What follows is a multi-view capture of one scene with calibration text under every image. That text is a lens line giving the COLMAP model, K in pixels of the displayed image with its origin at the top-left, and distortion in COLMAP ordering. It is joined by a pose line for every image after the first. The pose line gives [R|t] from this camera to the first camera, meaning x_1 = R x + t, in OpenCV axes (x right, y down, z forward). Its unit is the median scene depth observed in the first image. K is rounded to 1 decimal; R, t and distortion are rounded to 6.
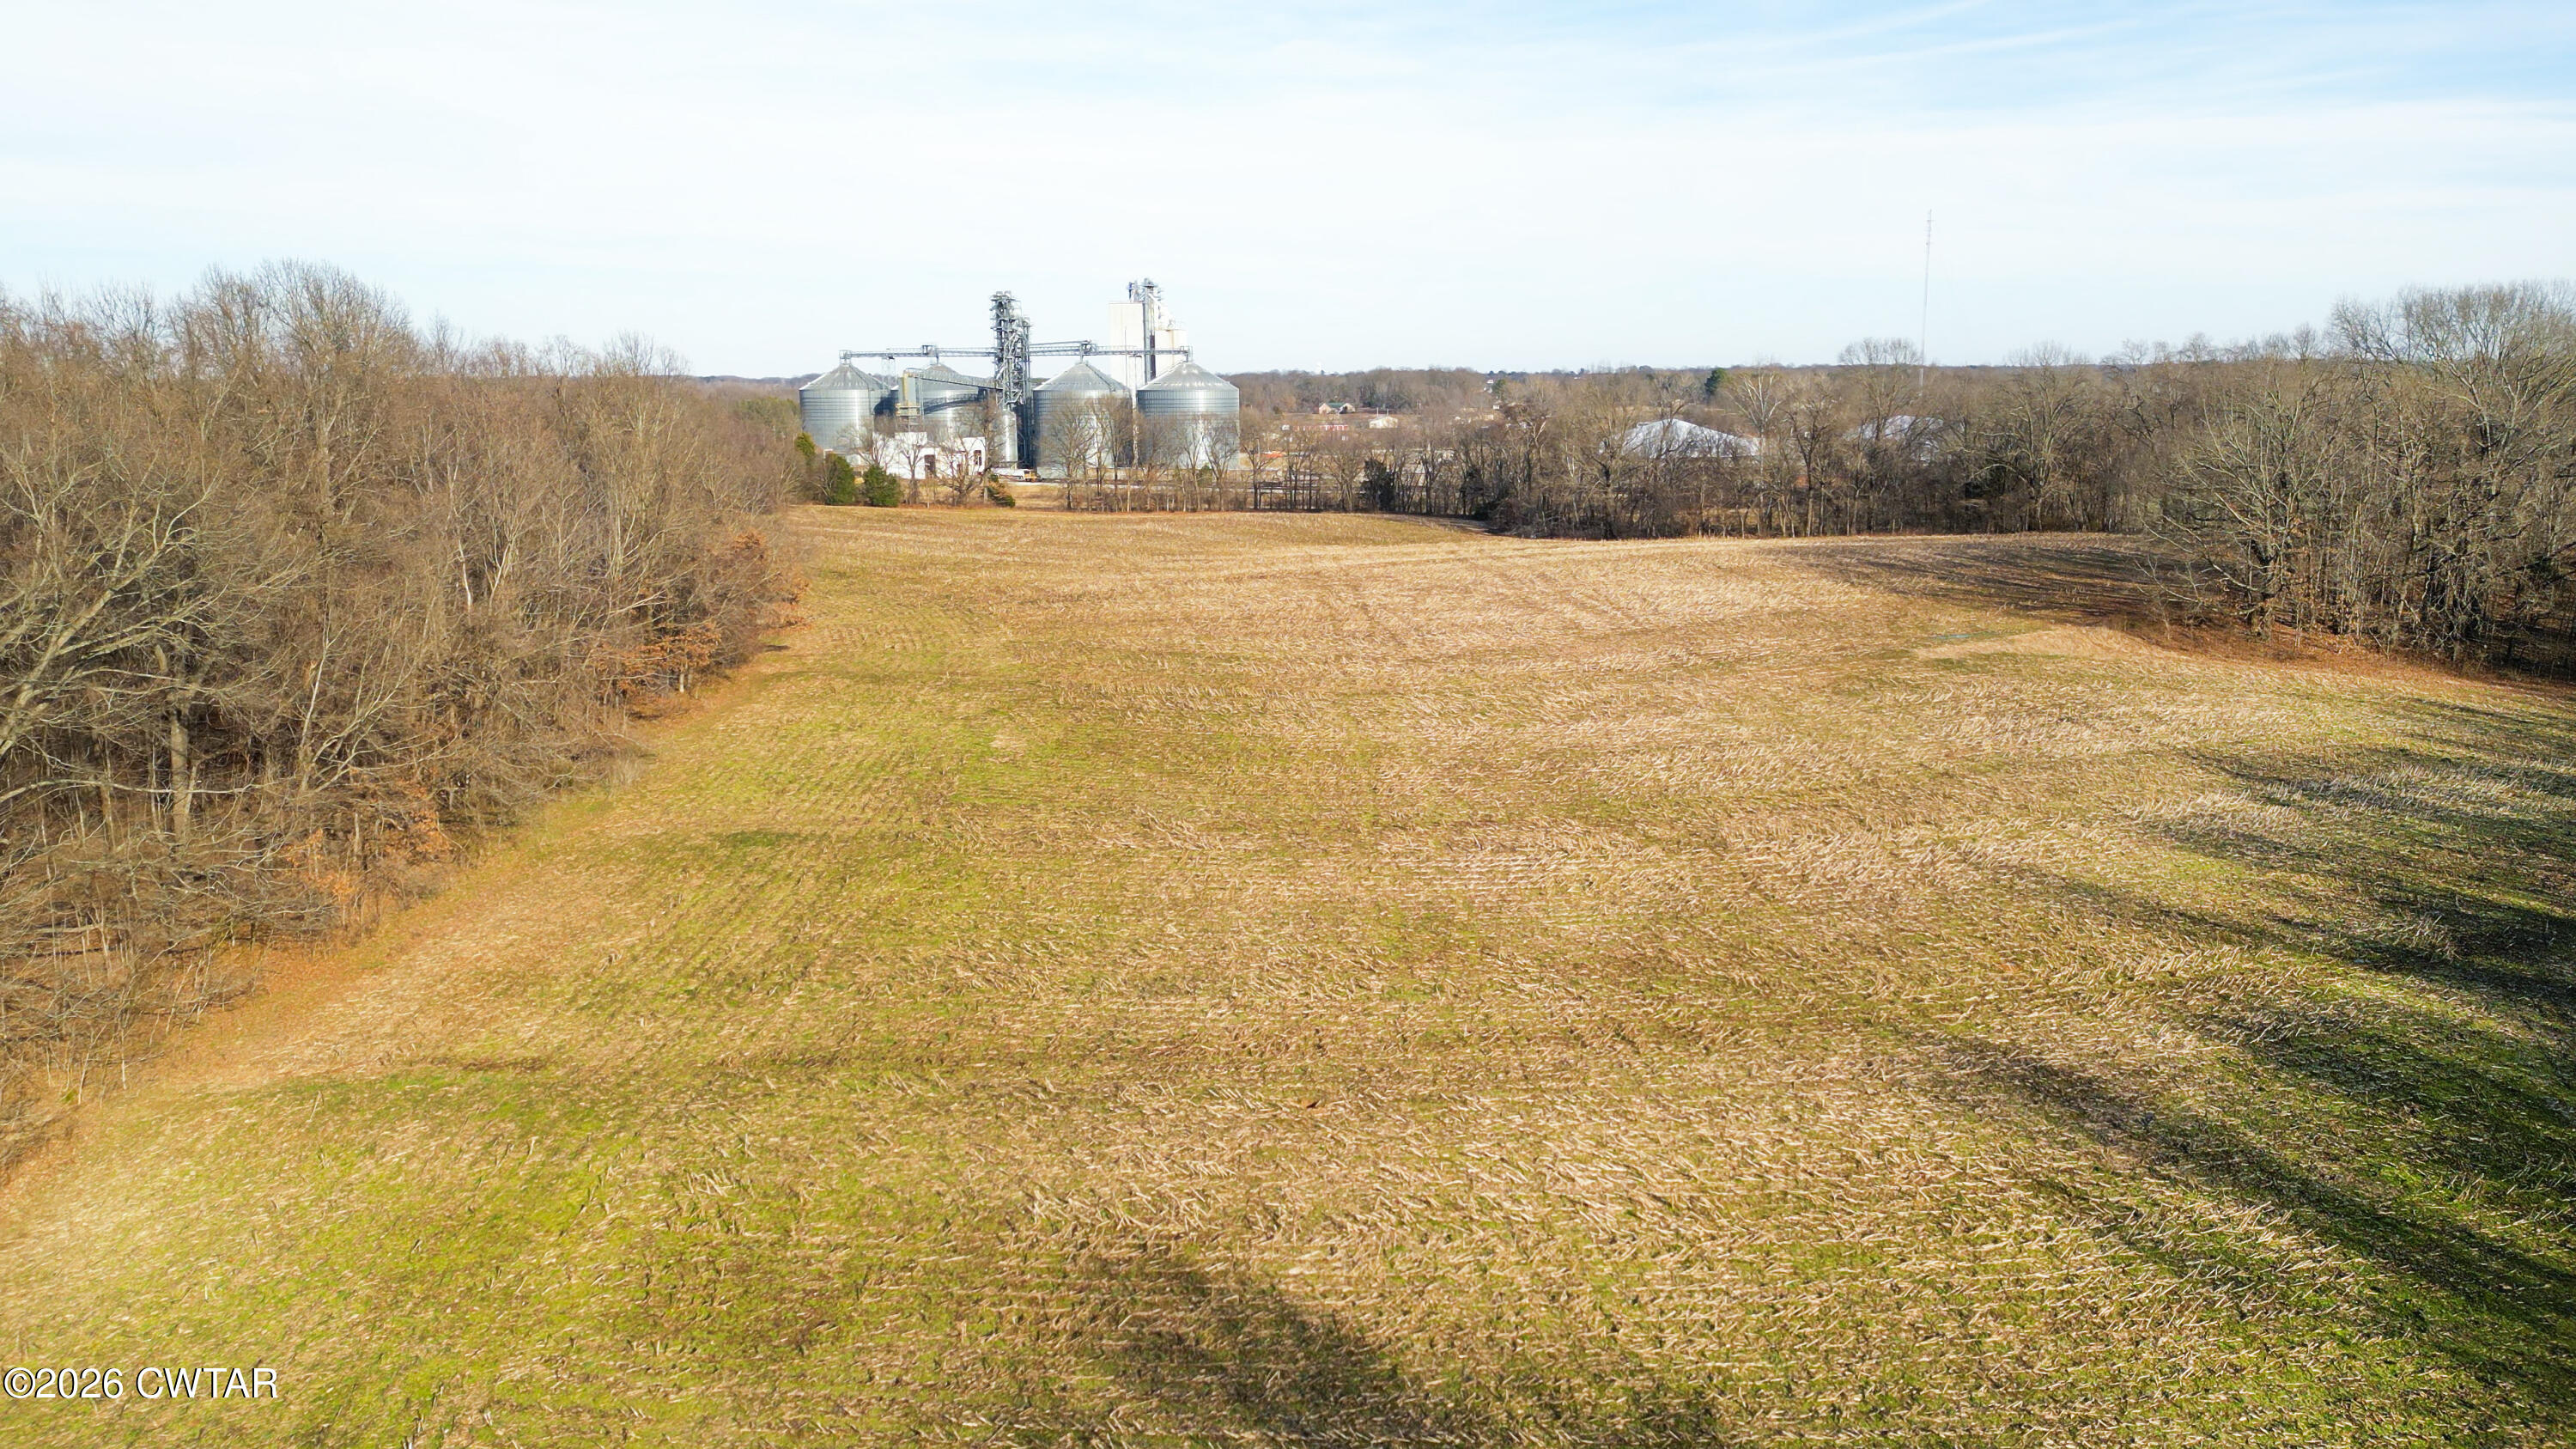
lens RADIAL K [[1824.0, 0, 1289.6], [0, 1824.0, 736.0], [0, 0, 1]] dist [0.060605, -0.052630]
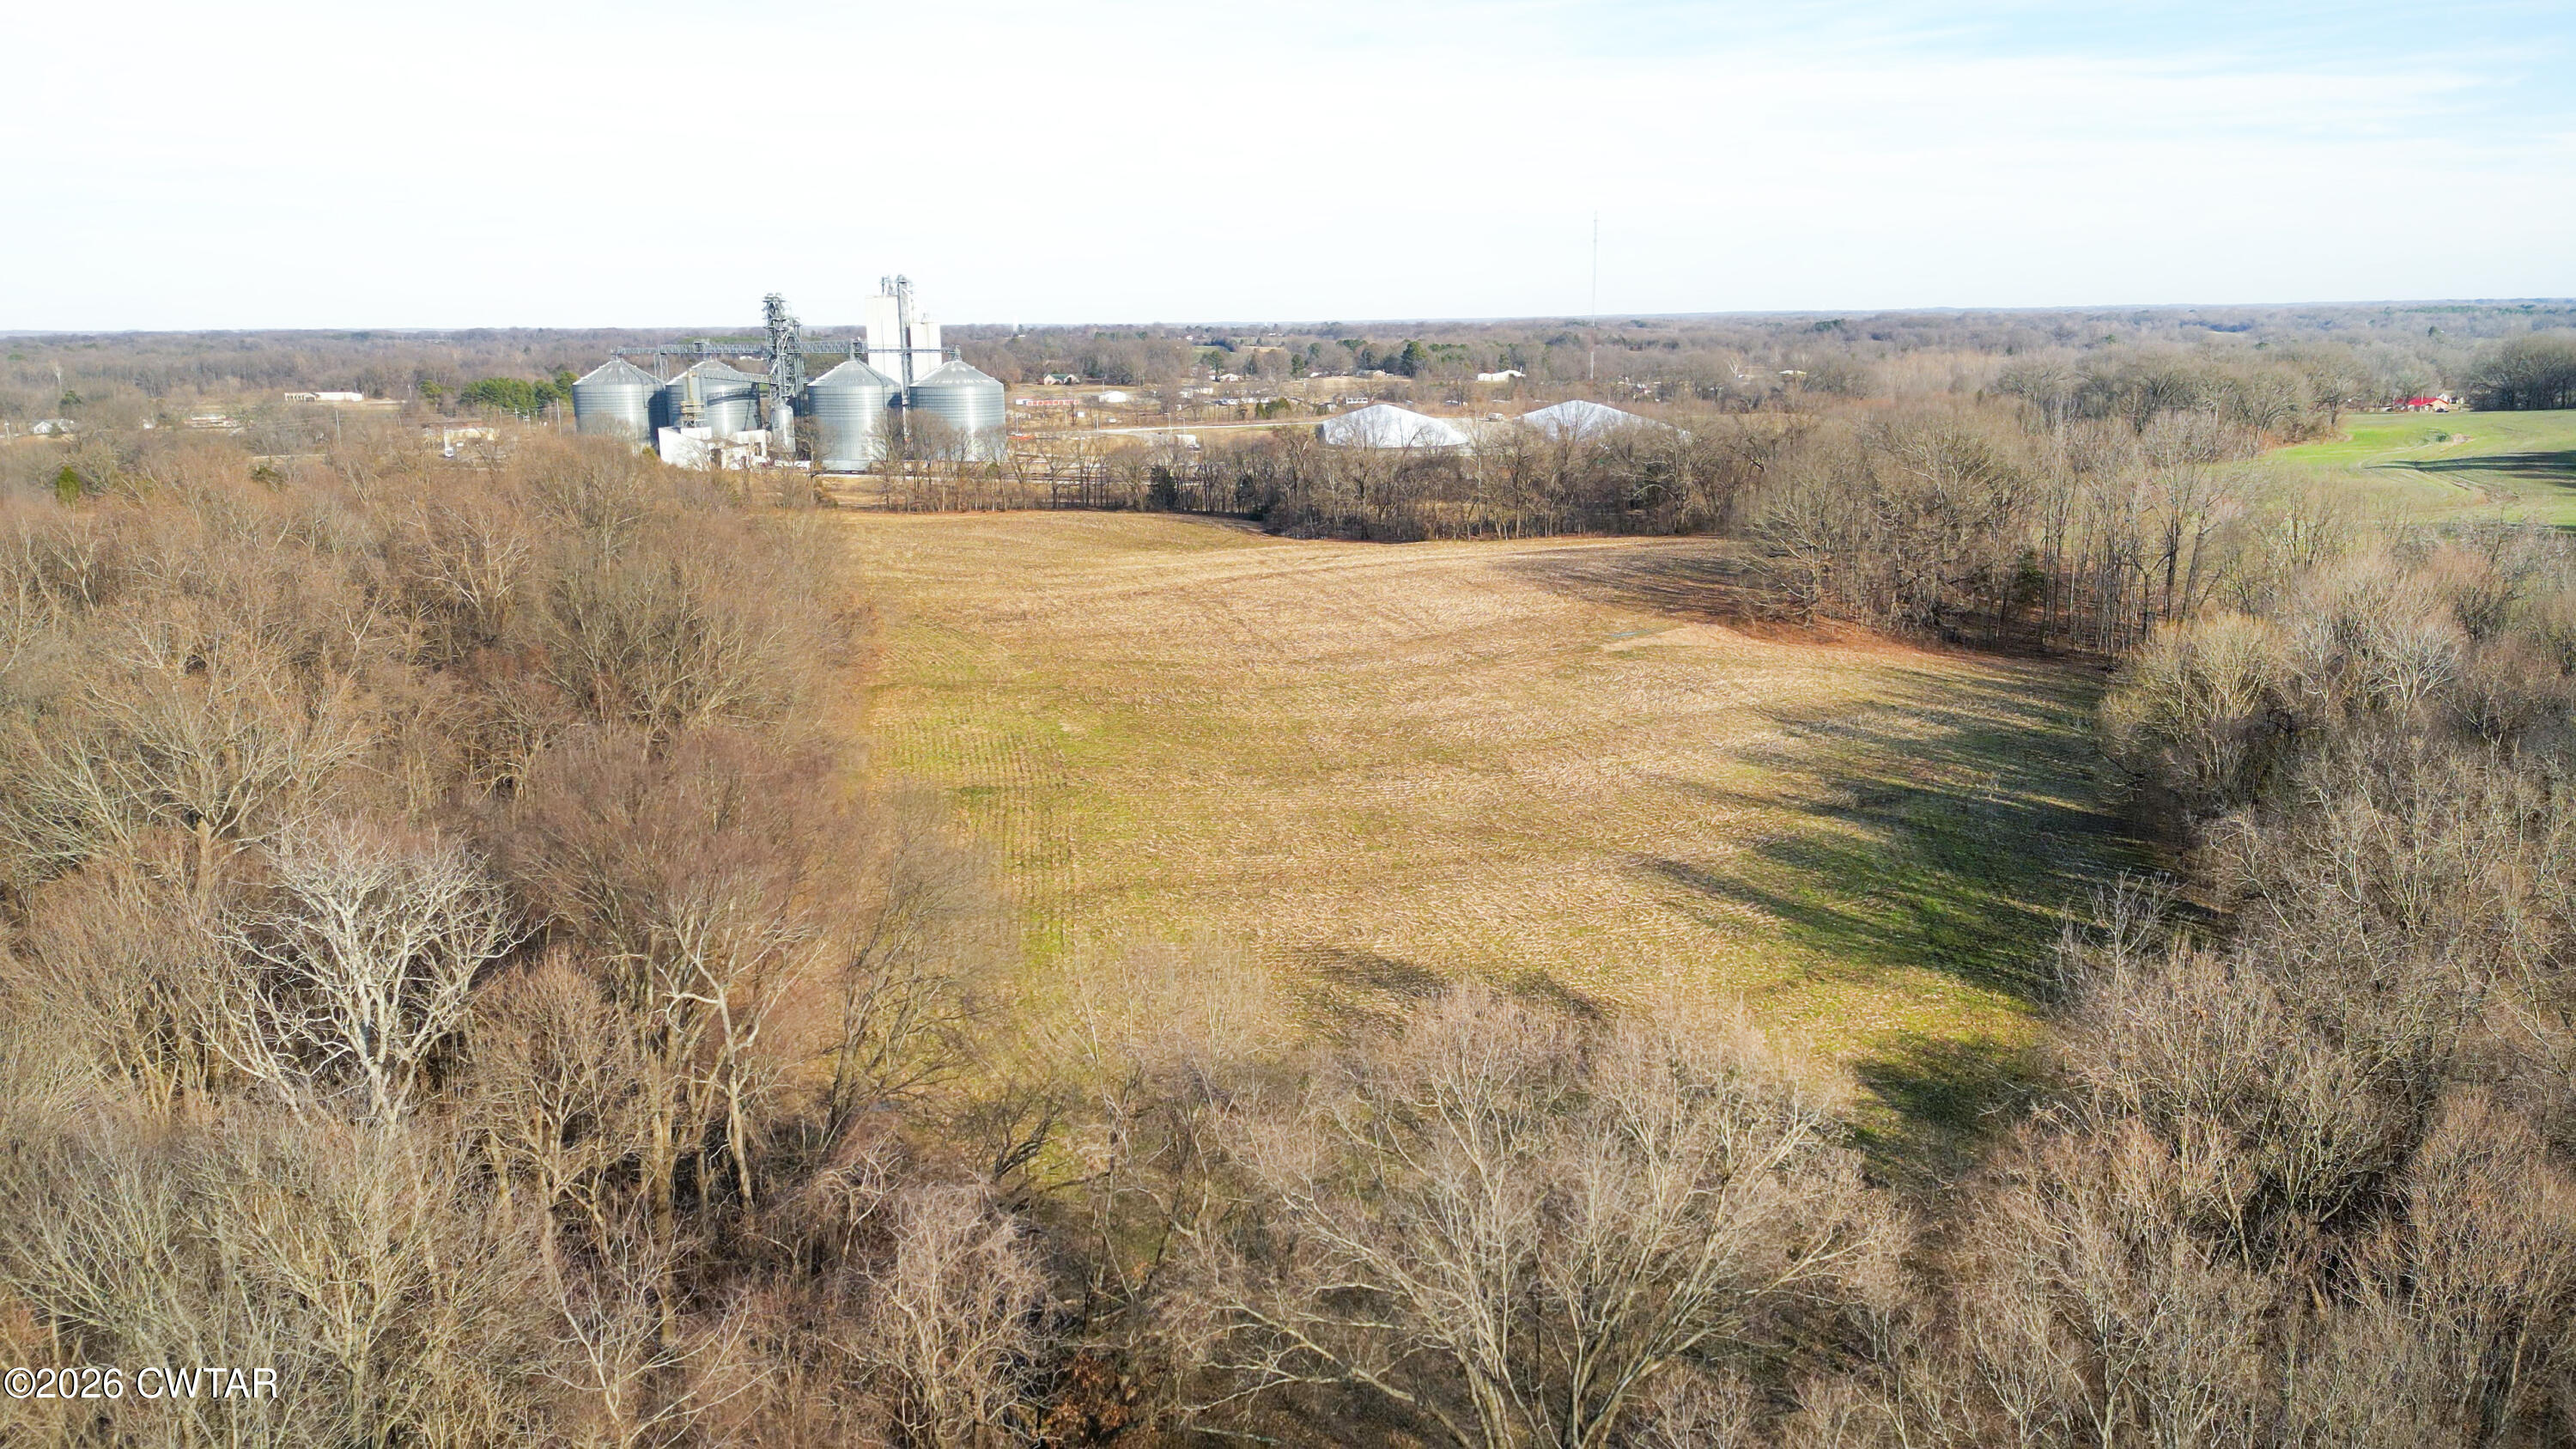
lens RADIAL K [[1824.0, 0, 1270.2], [0, 1824.0, 723.8], [0, 0, 1]] dist [0.060605, -0.052630]
pose [[0.987768, -0.037673, 0.151313, -0.185748], [0.034425, 0.999118, 0.024028, -0.026991], [-0.152085, -0.018525, 0.988194, -0.522928]]
